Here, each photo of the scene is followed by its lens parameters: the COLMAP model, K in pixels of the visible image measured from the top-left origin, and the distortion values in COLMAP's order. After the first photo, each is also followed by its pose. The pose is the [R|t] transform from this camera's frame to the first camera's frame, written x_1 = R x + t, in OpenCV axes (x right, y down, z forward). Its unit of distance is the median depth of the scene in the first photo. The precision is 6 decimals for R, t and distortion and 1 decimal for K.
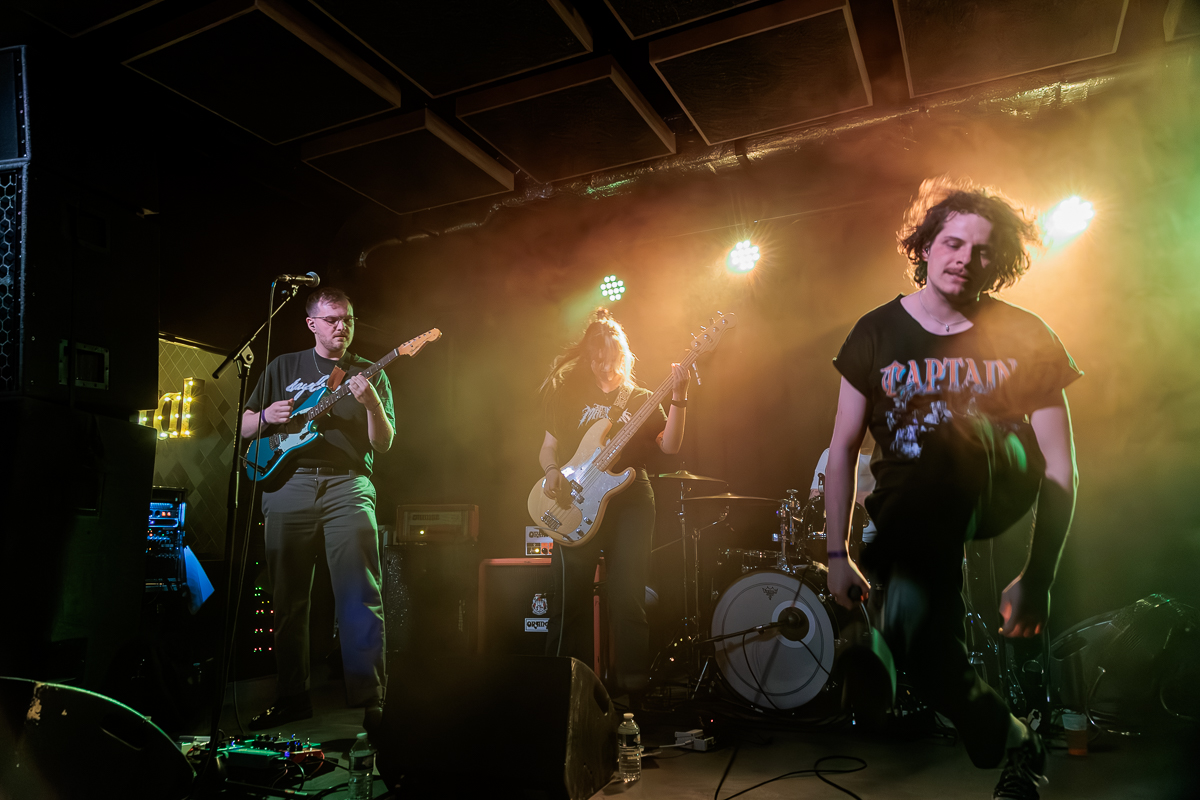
lens RADIAL K [[800.6, 0, 606.1], [0, 800.6, 389.9], [0, 0, 1]] dist [0.004073, -0.004297]
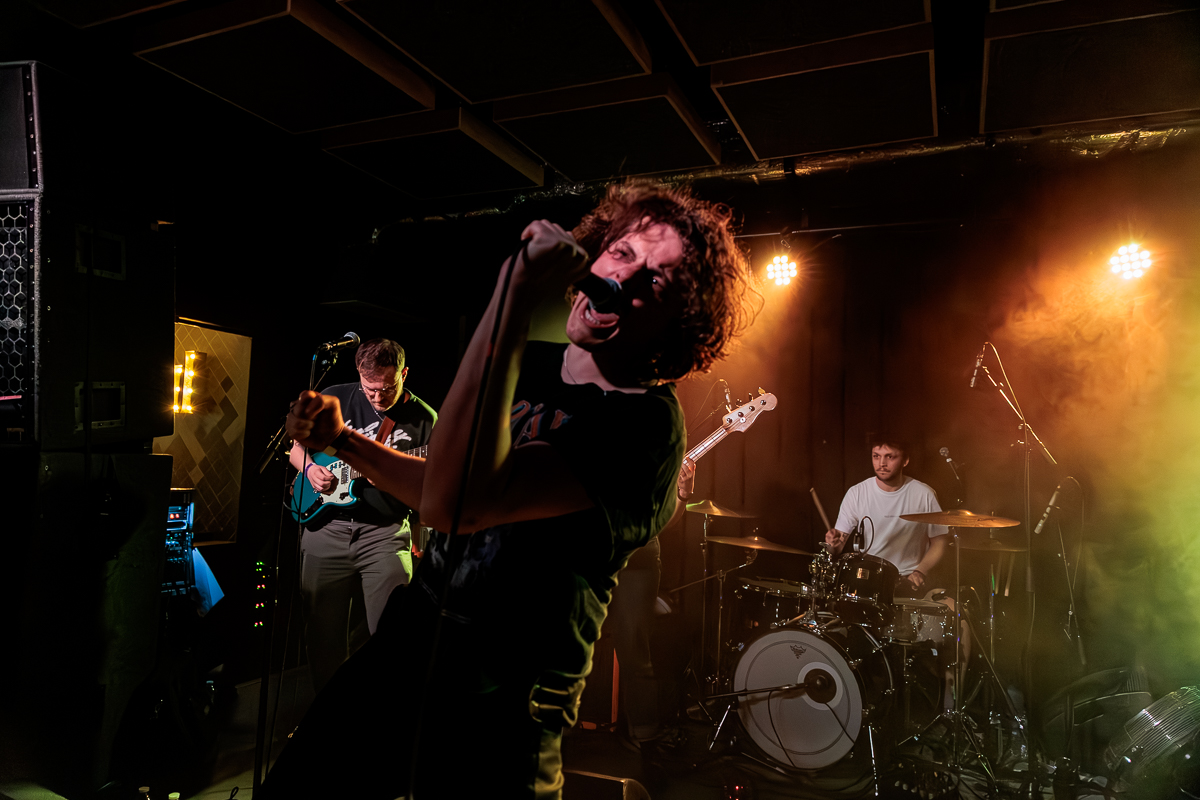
lens RADIAL K [[800.6, 0, 608.4], [0, 800.6, 395.4], [0, 0, 1]] dist [0.004073, -0.004297]
pose [[0.998291, 0.053423, 0.023693, -0.062044], [-0.055482, 0.993733, 0.097042, -0.128805], [-0.018360, -0.098191, 0.994998, 0.043420]]
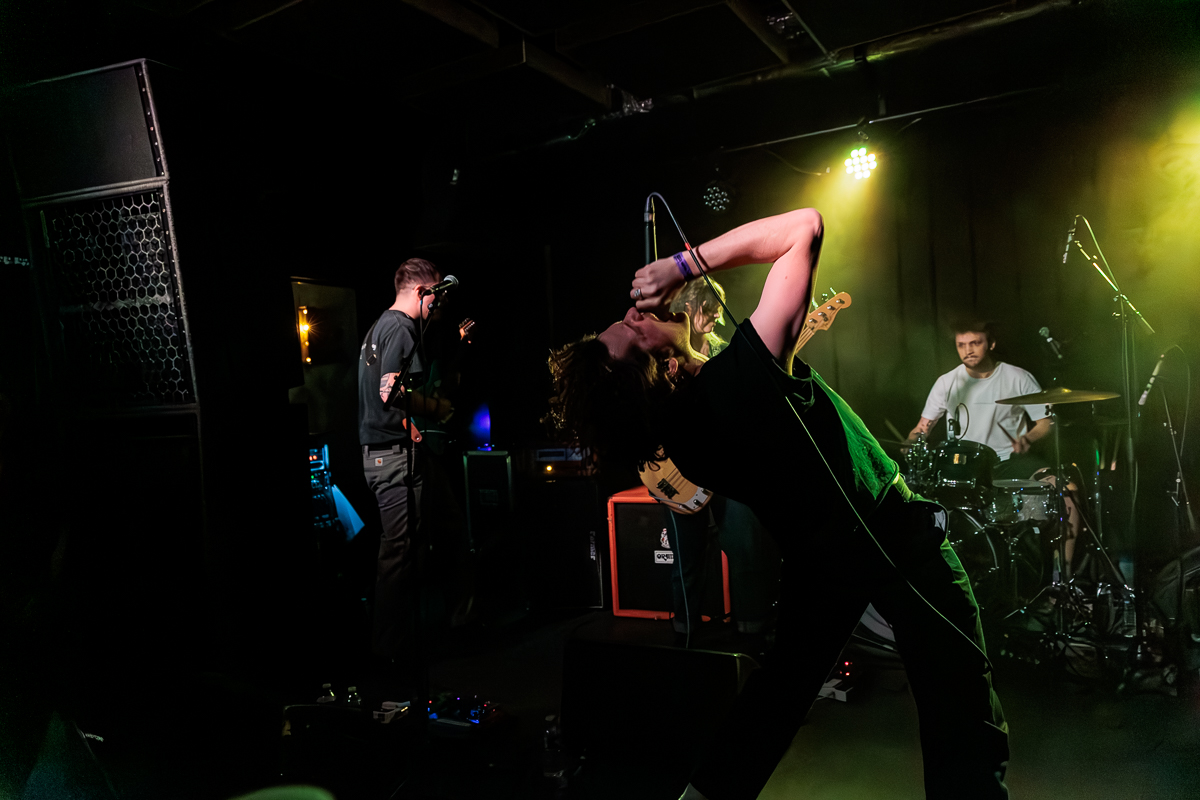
lens RADIAL K [[800.6, 0, 608.4], [0, 800.6, 397.0], [0, 0, 1]] dist [0.004073, -0.004297]
pose [[0.995000, -0.037961, -0.092379, -0.057772], [0.055846, 0.978306, 0.199497, -0.133332], [0.082802, -0.203659, 0.975534, -0.000222]]
